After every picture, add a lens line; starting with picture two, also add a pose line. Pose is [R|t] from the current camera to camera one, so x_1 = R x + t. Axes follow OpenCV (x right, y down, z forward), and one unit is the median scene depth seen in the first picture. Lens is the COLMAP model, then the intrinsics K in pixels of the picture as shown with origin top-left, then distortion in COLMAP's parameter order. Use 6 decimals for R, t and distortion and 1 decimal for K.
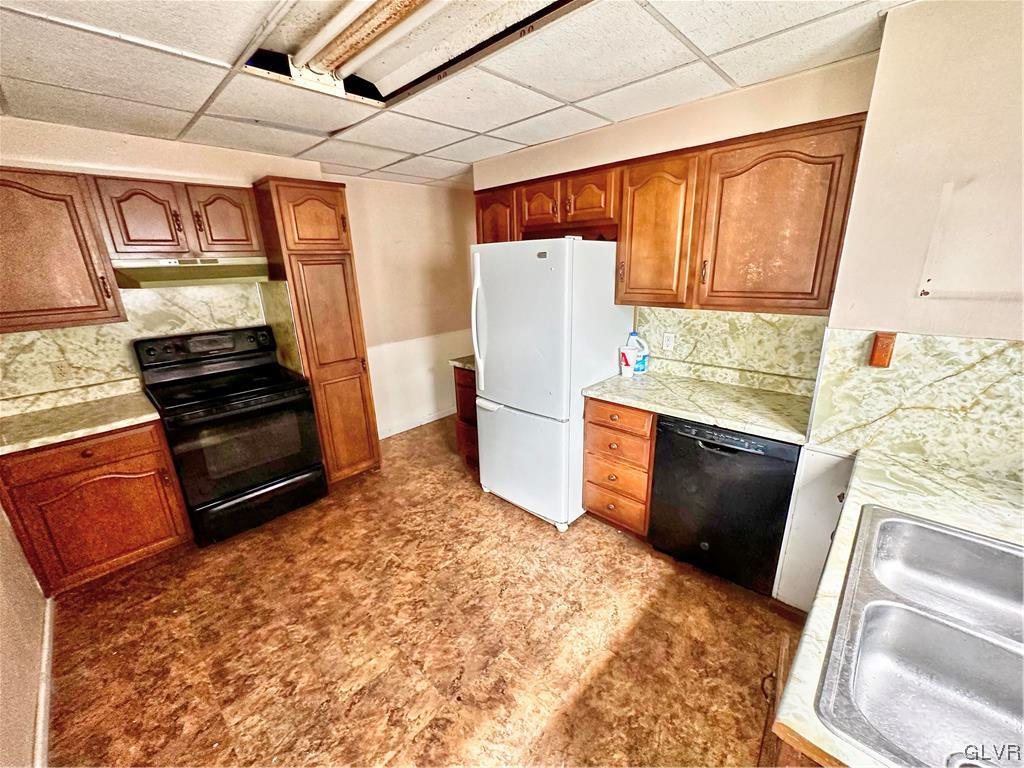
lens RADIAL K [[409.2, 0, 511.1], [0, 409.2, 382.1], [0, 0, 1]] dist [-0.001640, 0.001330]
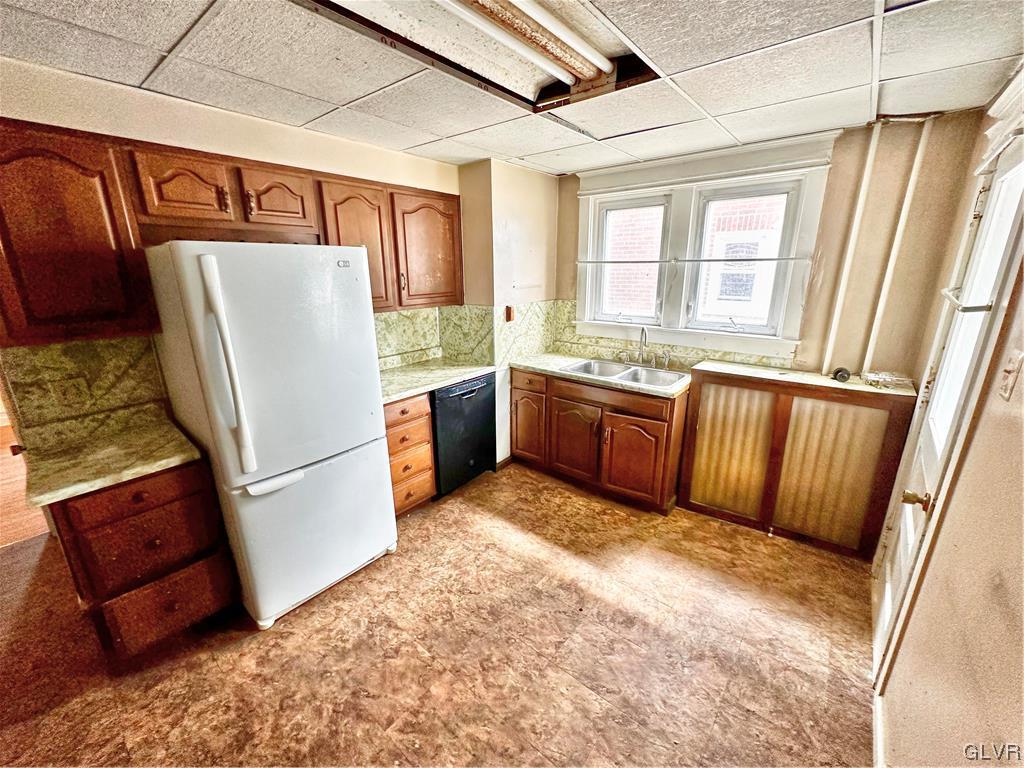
lens RADIAL K [[409.2, 0, 511.2], [0, 409.2, 384.3], [0, 0, 1]] dist [-0.001640, 0.001330]
pose [[-0.067145, -0.245519, 0.967064, -0.912467], [0.292503, 0.921820, 0.254342, -0.200053], [-0.953904, 0.299947, 0.009920, 0.769275]]
